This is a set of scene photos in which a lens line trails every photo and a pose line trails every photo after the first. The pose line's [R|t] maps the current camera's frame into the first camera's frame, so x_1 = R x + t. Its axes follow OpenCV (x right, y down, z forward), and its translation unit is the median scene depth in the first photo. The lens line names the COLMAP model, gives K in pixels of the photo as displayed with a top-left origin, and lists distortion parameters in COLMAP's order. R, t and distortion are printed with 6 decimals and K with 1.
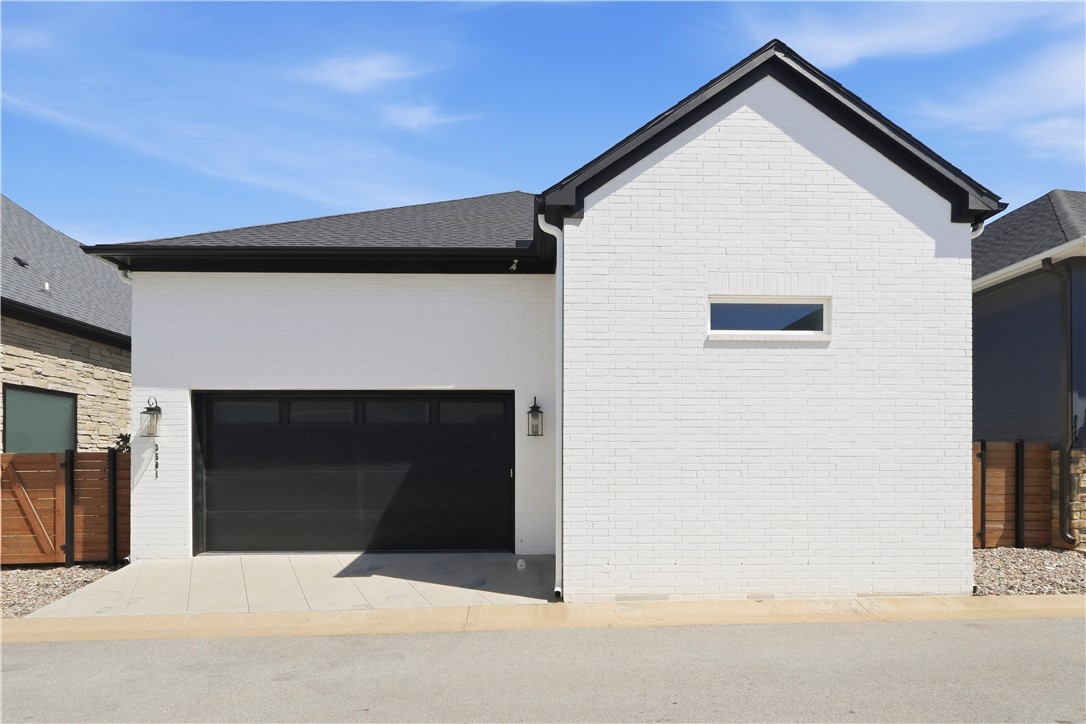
lens RADIAL K [[519.1, 0, 543.2], [0, 519.1, 460.4], [0, 0, 1]] dist [-0.001000, 0.000184]
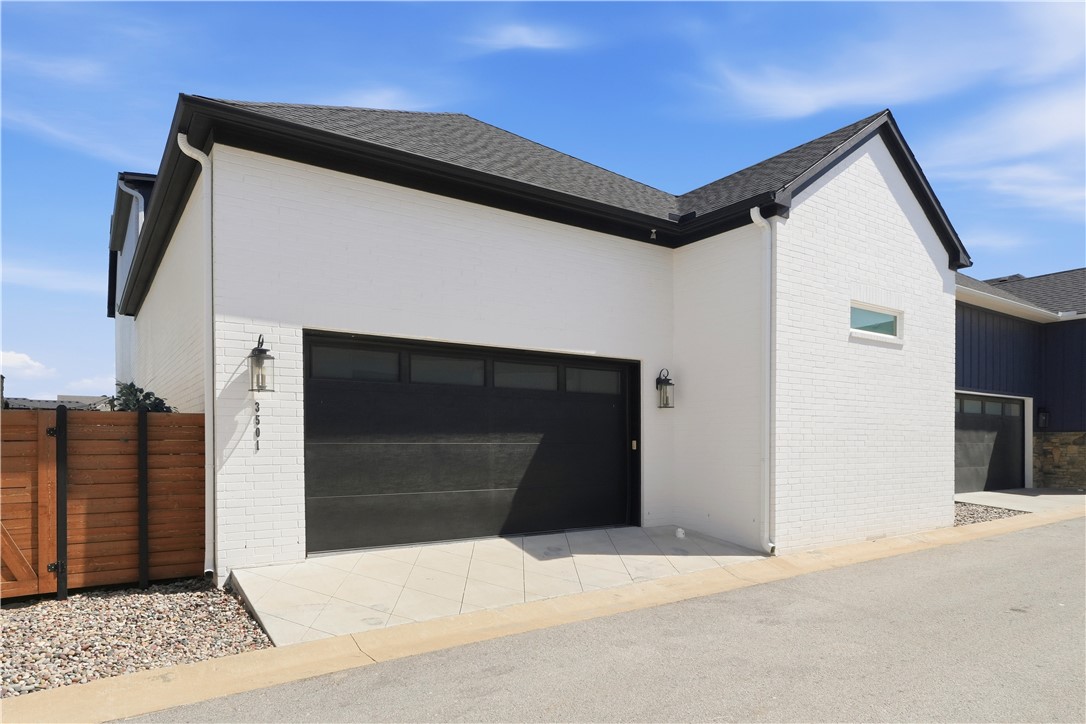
lens RADIAL K [[665.8, 0, 542.6], [0, 665.8, 454.2], [0, 0, 1]] dist [0.000885, -0.000056]
pose [[0.839373, -0.005456, 0.543528, -0.912205], [-0.003093, 0.999885, 0.014813, 0.023882], [-0.543546, -0.014115, 0.839260, 0.043774]]
